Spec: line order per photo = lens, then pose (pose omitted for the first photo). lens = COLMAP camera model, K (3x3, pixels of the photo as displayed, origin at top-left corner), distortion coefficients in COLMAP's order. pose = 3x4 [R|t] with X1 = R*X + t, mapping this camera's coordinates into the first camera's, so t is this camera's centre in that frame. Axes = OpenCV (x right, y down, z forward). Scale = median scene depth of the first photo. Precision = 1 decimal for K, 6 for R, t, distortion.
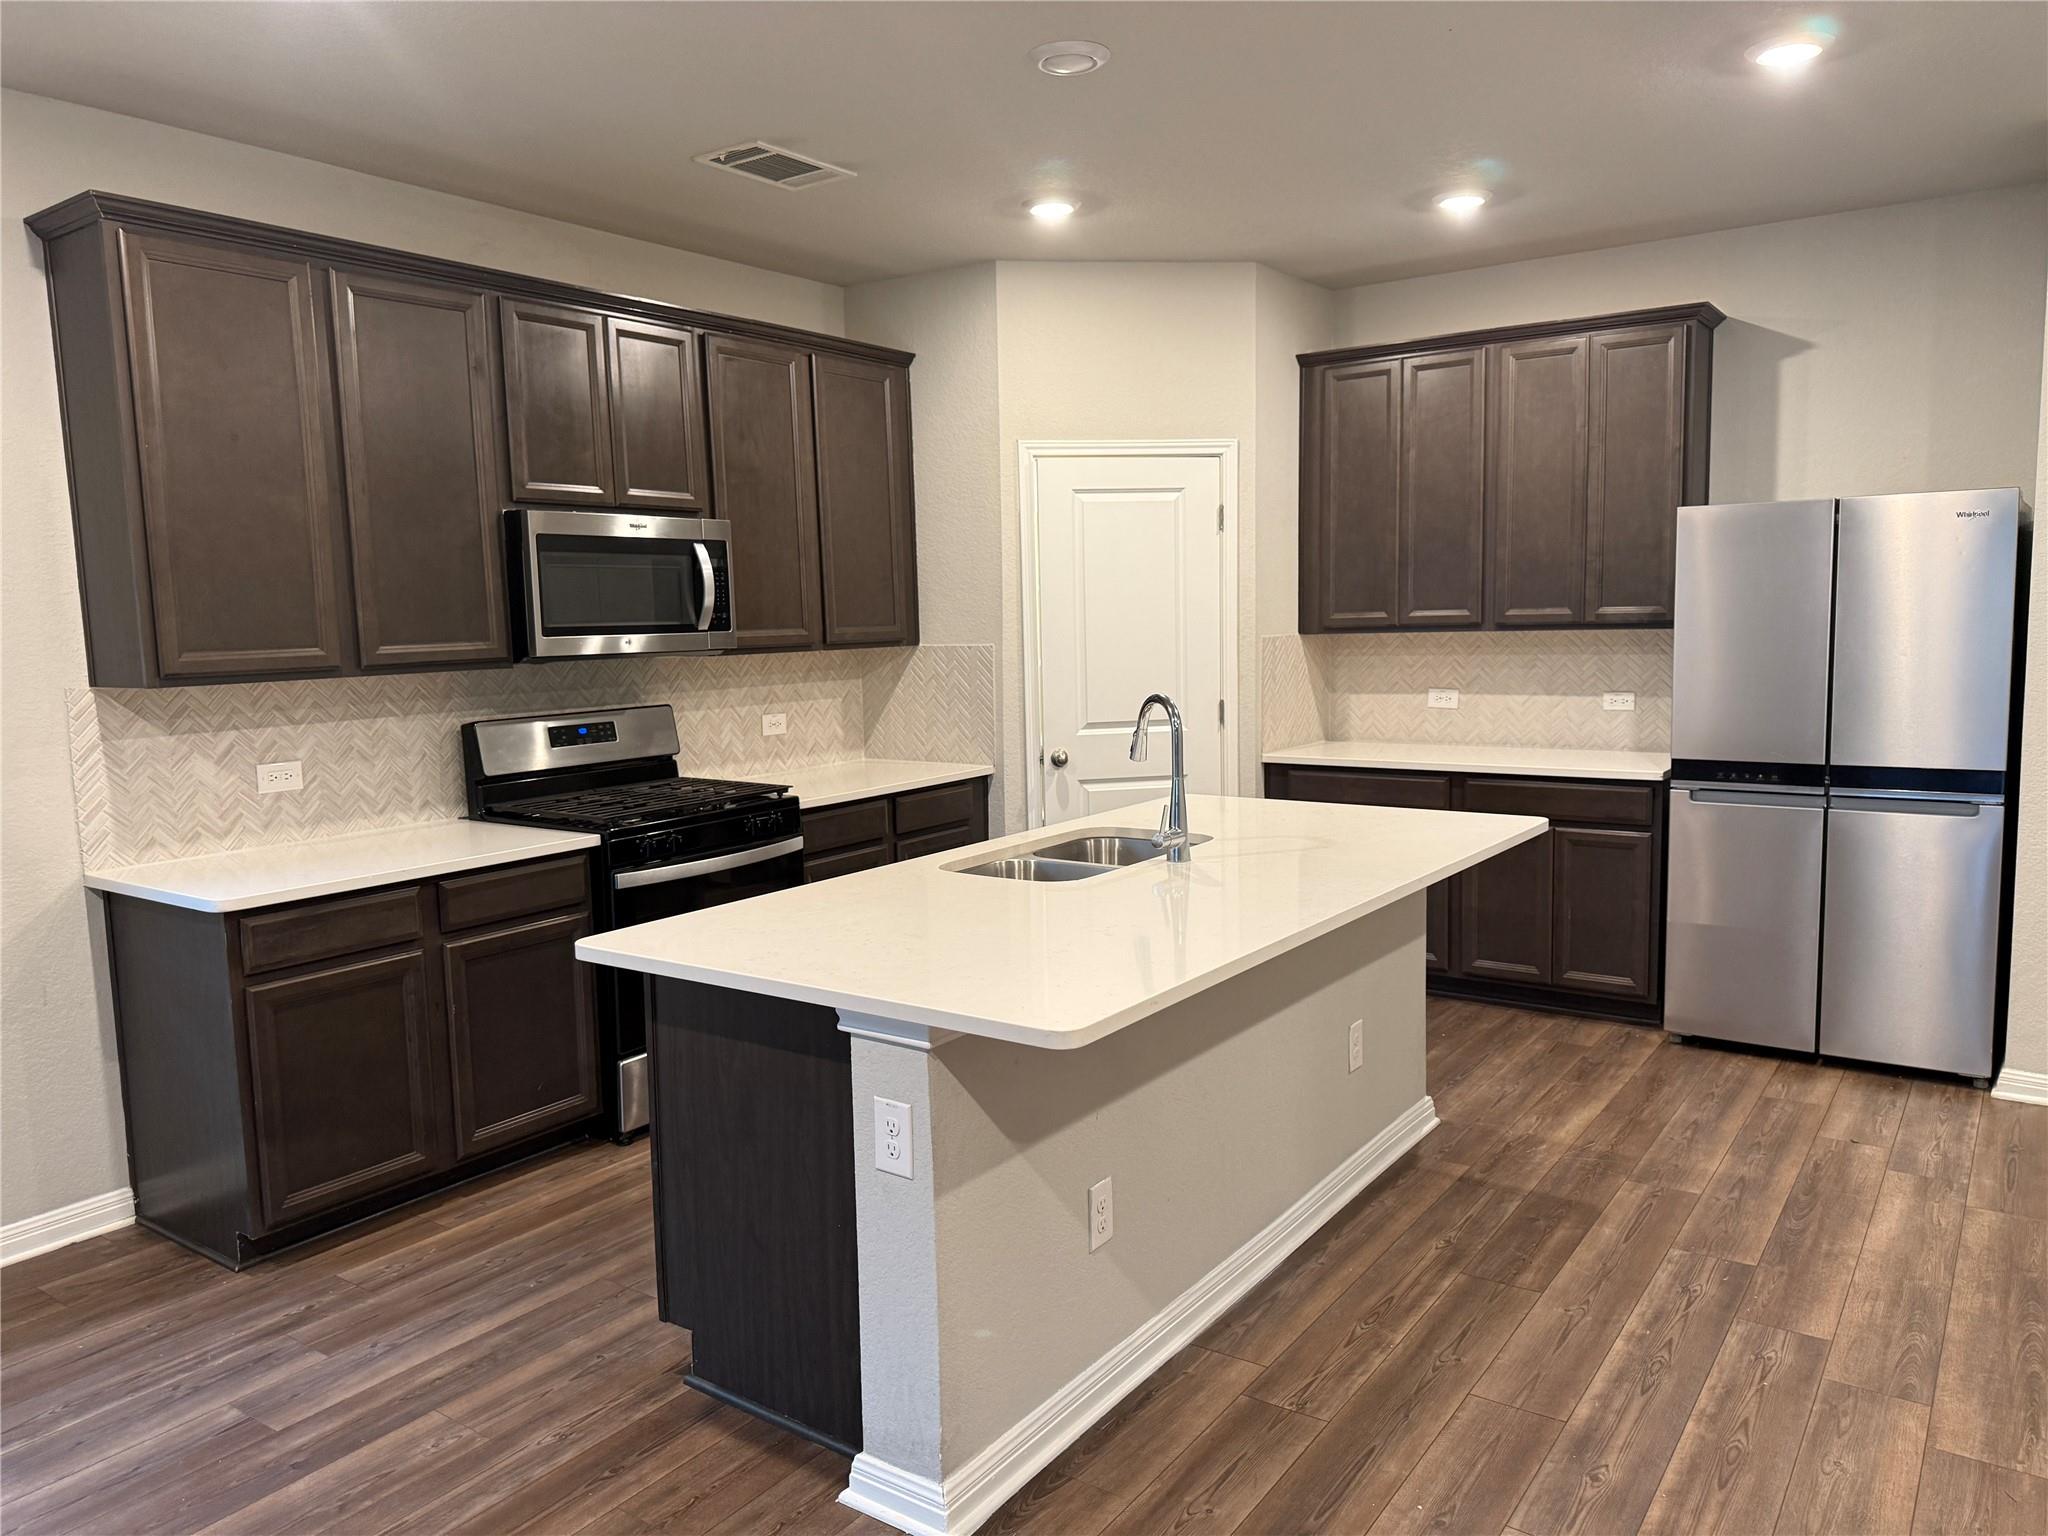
lens RADIAL K [[1445.7, 0, 1024.0], [0, 1445.7, 768.0], [0, 0, 1]] dist [0.063753, -0.078362]
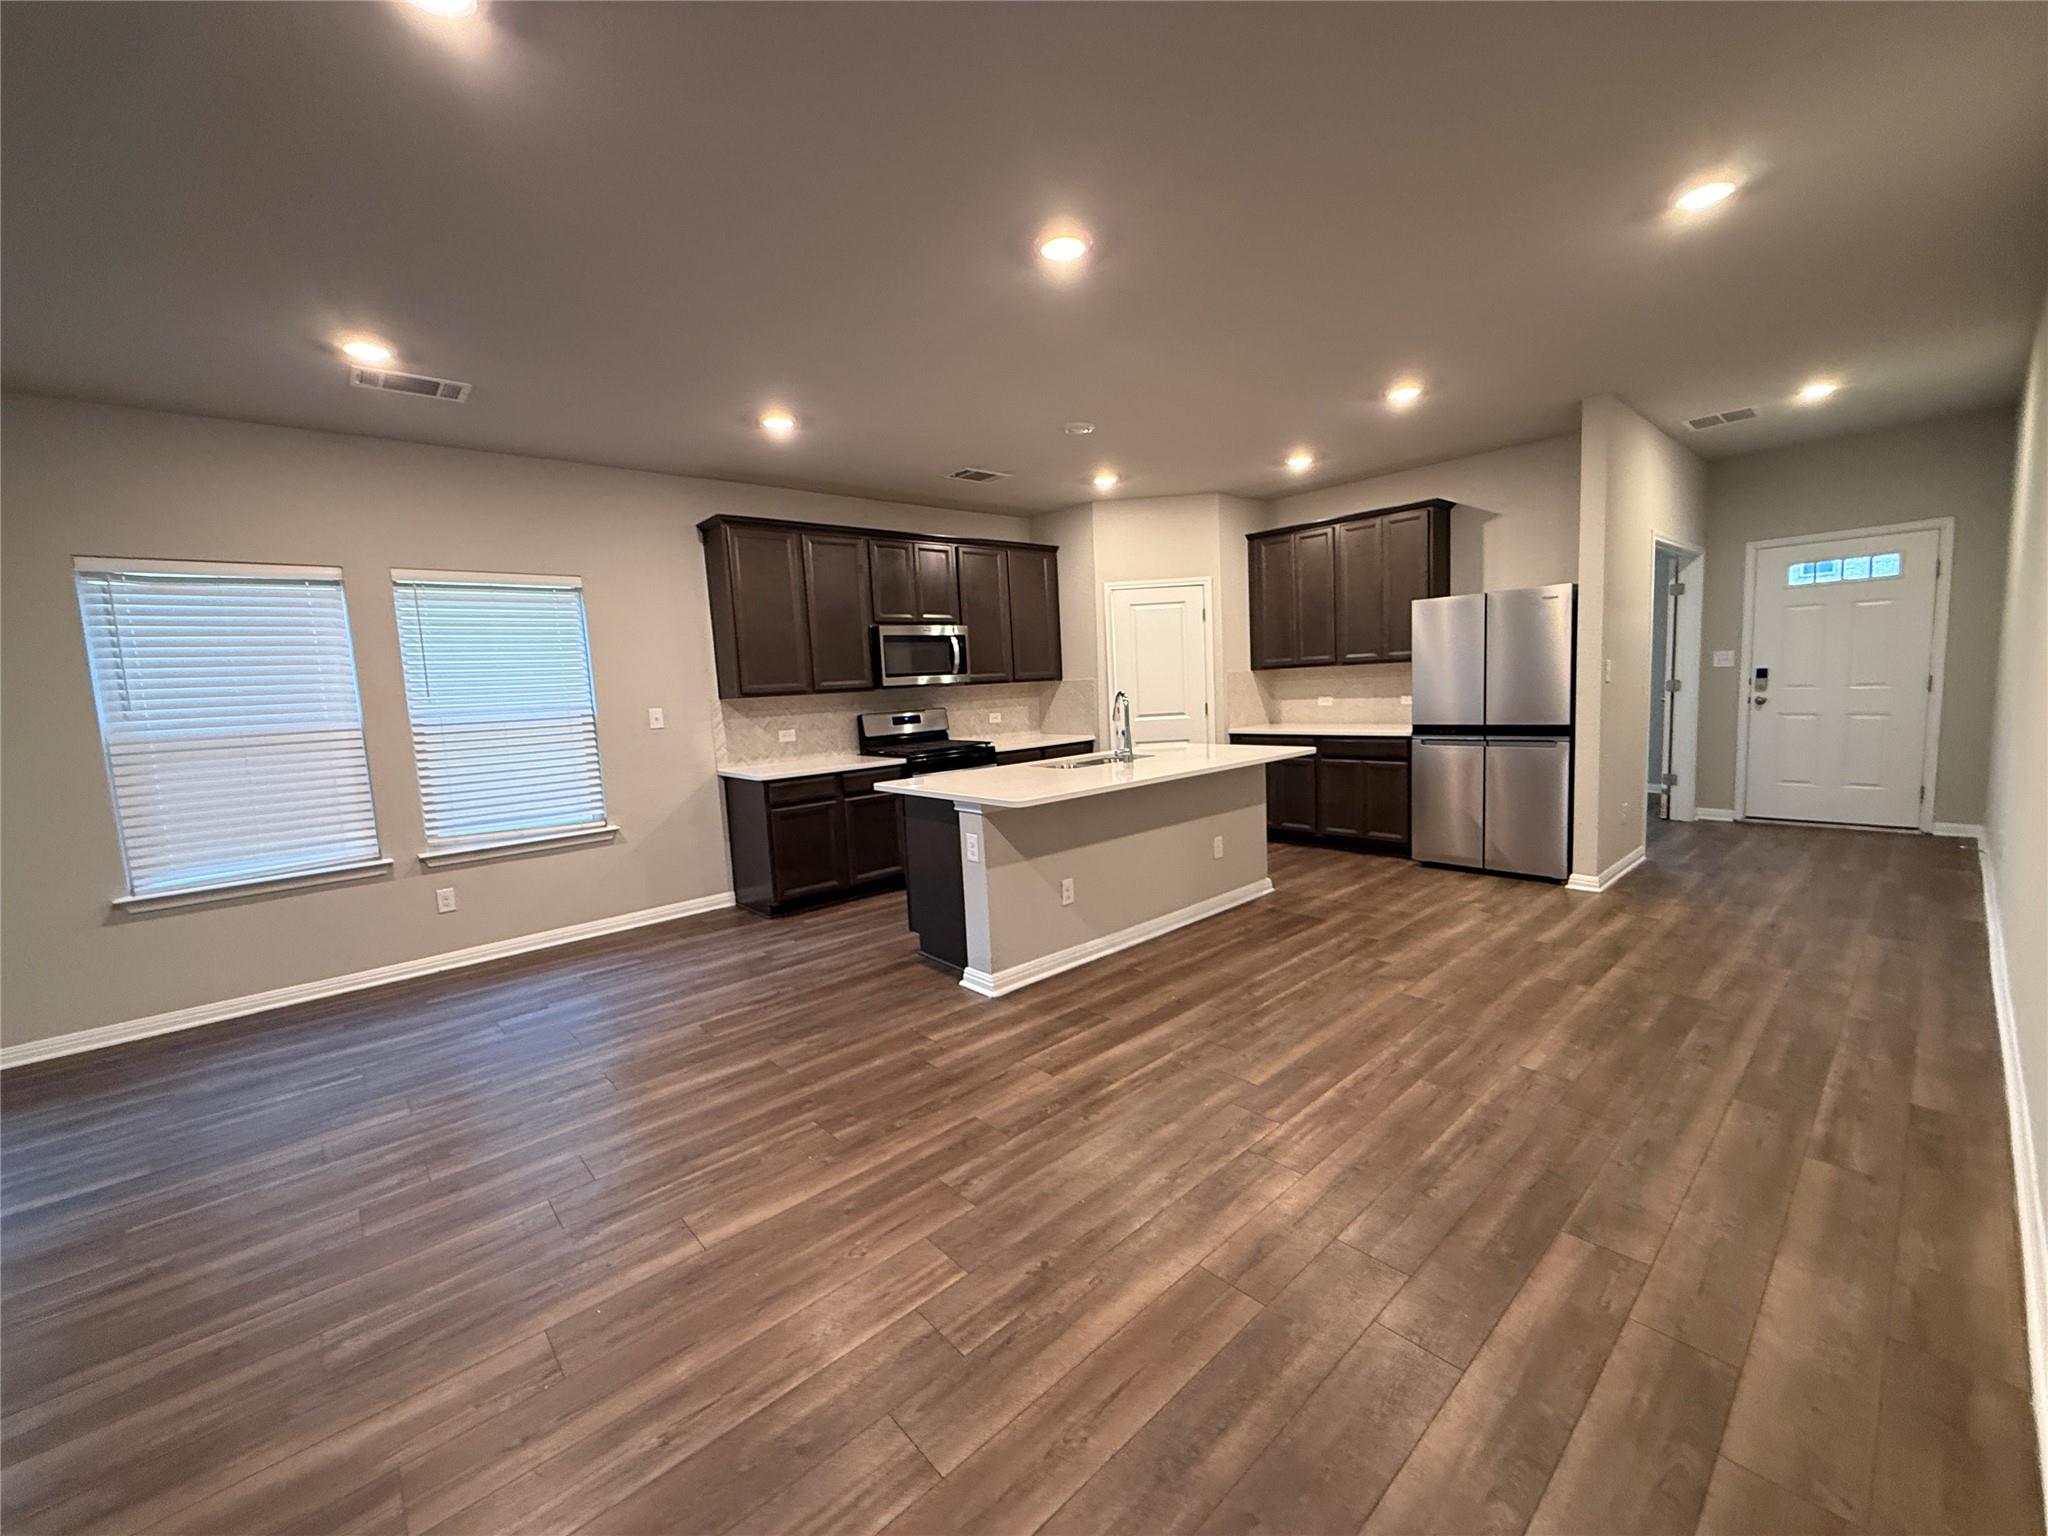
lens RADIAL K [[818.7, 0, 1024.0], [0, 818.7, 768.0], [0, 0, 1]] dist [-0.000519, 0.000015]
pose [[0.973672, -0.002881, -0.227934, 0.205990], [0.003503, 0.999991, 0.002323, 0.058395], [0.227925, -0.003060, 0.973674, -0.276550]]
